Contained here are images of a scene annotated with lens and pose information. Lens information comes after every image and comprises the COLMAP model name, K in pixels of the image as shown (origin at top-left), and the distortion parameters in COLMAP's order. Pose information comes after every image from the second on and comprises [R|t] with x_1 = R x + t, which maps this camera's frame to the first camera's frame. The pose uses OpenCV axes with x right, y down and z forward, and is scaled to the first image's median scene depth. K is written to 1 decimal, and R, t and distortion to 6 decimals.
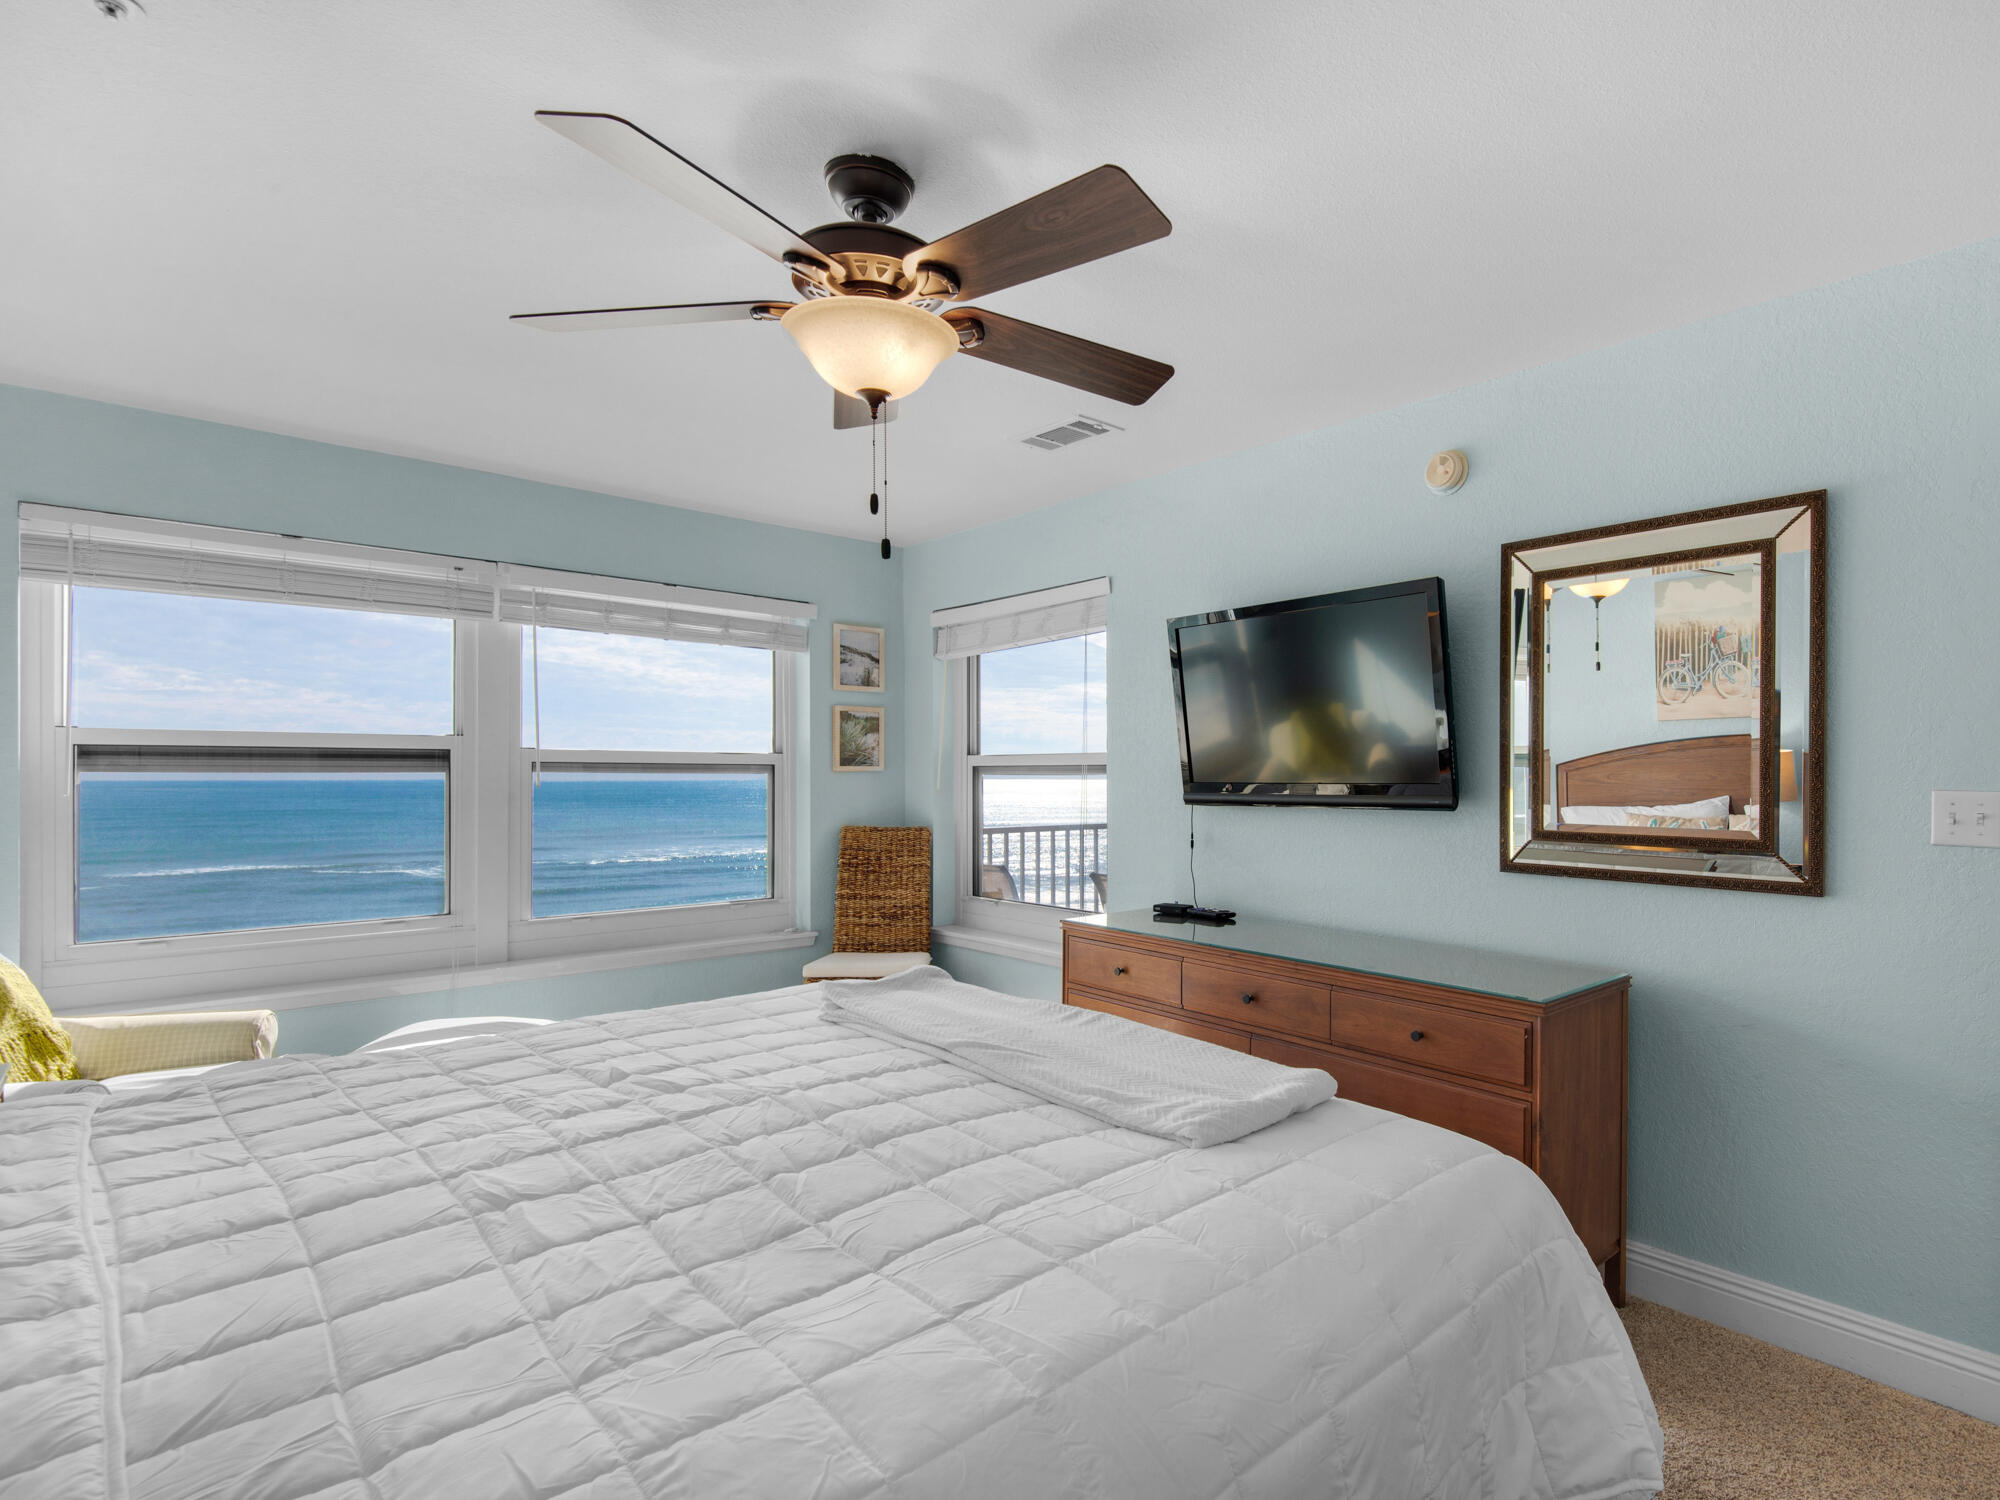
lens RADIAL K [[1036.4, 0, 1000.0], [0, 1036.4, 750.0], [0, 0, 1]] dist [0.001738, 0.000093]
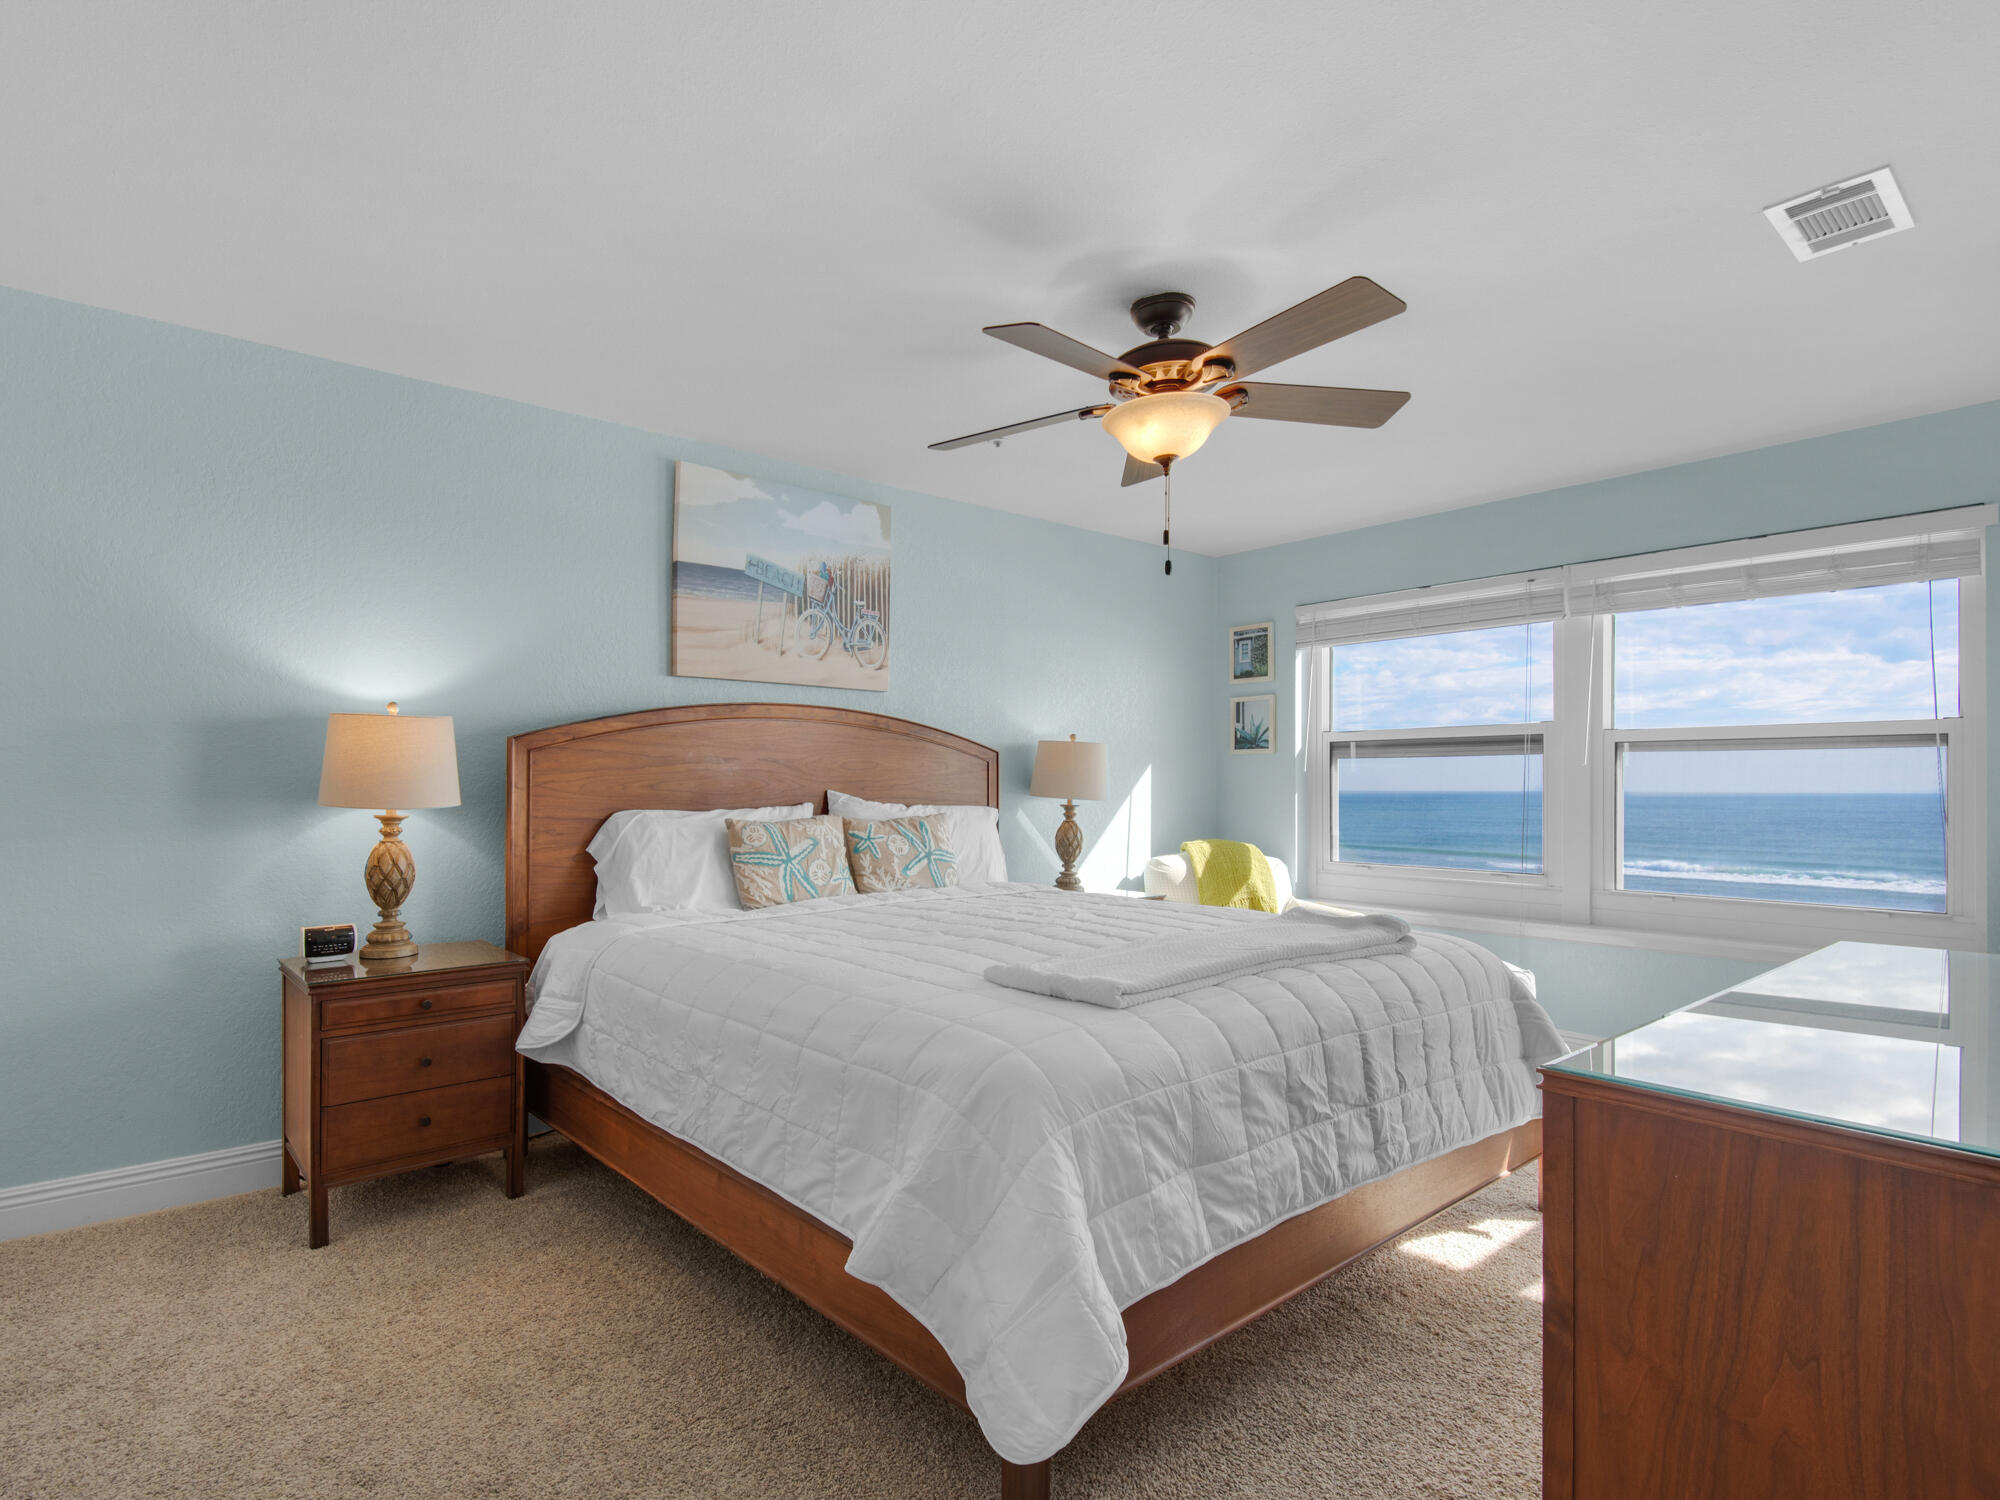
lens RADIAL K [[1036.4, 0, 1000.0], [0, 1036.4, 750.0], [0, 0, 1]] dist [0.001738, 0.000093]
pose [[-0.053435, -0.018266, -0.998404, 0.714352], [0.029589, 0.999365, -0.019867, 0.021851], [0.998133, -0.030603, -0.052860, 0.501804]]
